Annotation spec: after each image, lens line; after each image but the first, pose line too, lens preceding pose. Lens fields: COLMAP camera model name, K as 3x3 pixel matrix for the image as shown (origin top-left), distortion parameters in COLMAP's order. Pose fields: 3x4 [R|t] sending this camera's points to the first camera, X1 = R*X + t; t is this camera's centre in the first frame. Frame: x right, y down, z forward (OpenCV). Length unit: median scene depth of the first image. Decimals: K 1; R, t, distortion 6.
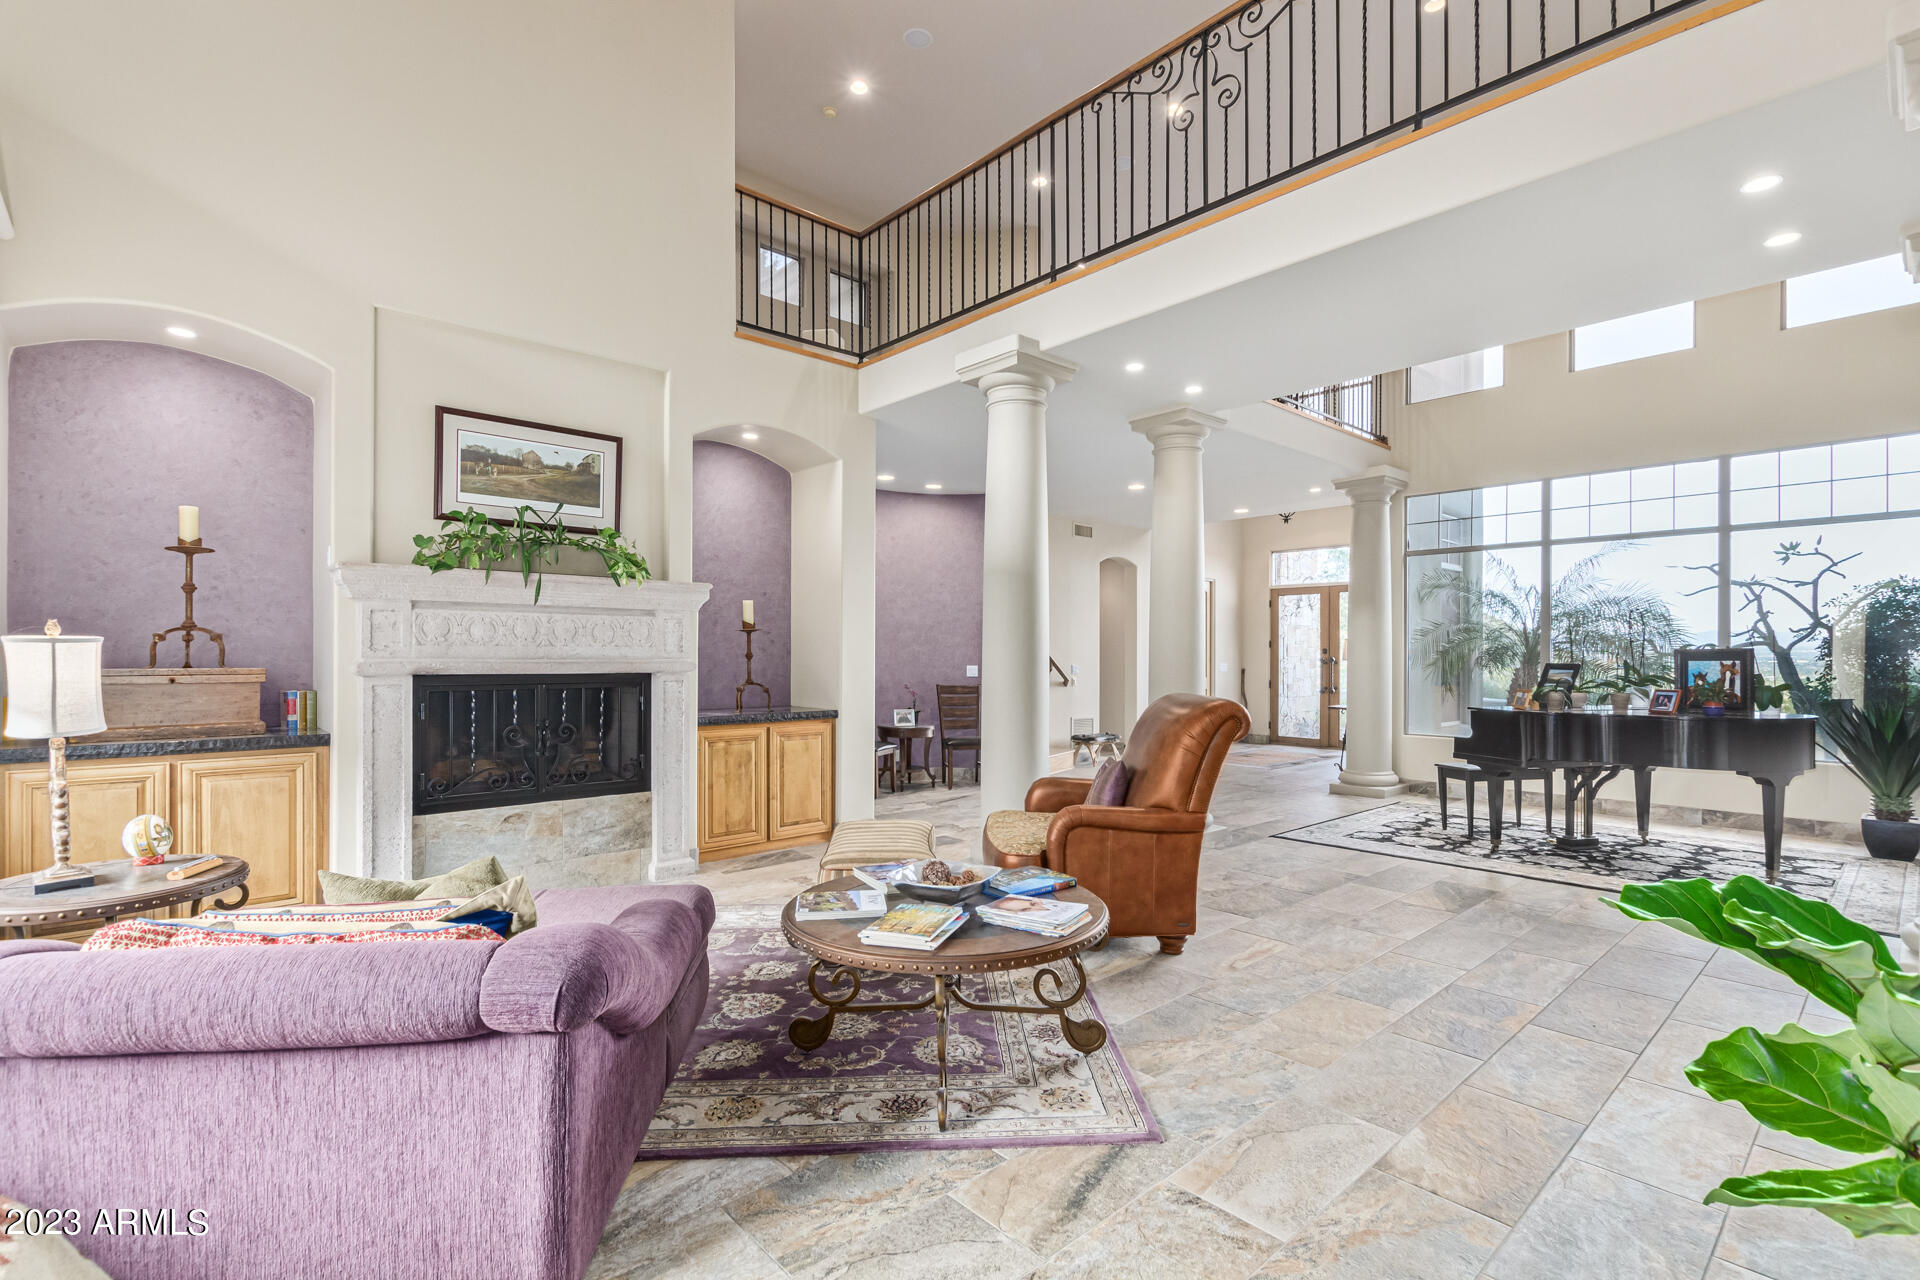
lens RADIAL K [[878.3, 0, 990.5], [0, 878.3, 650.4], [0, 0, 1]] dist [-0.001906, 0.000548]
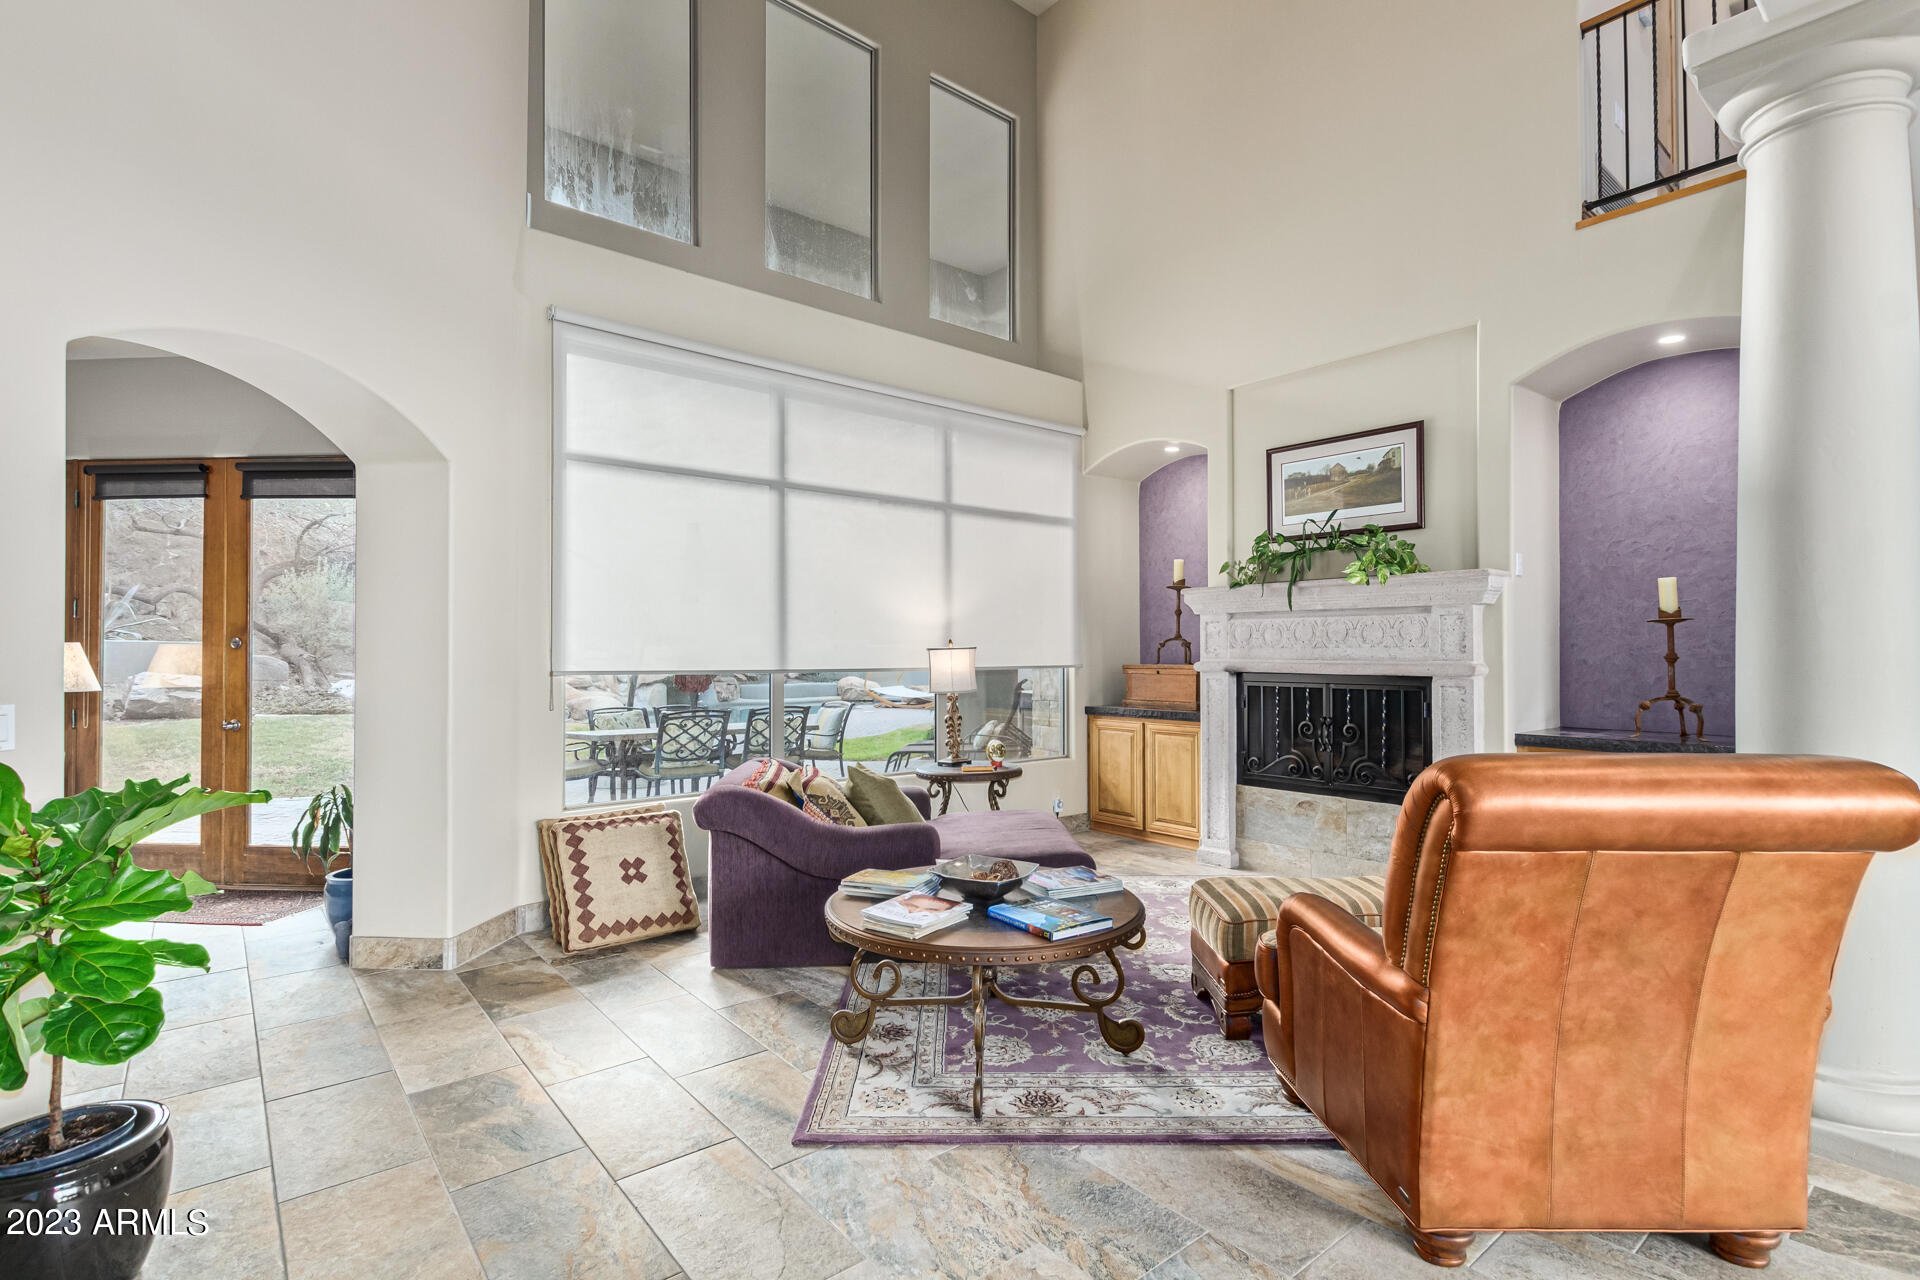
lens RADIAL K [[909.6, 0, 957.3], [0, 909.6, 637.8], [0, 0, 1]] dist [0.015150, -0.001755]
pose [[-0.064112, -0.017921, -0.997782, 0.615349], [0.004701, 0.999822, -0.018259, 0.000960], [0.997932, -0.005861, -0.064017, 0.625555]]
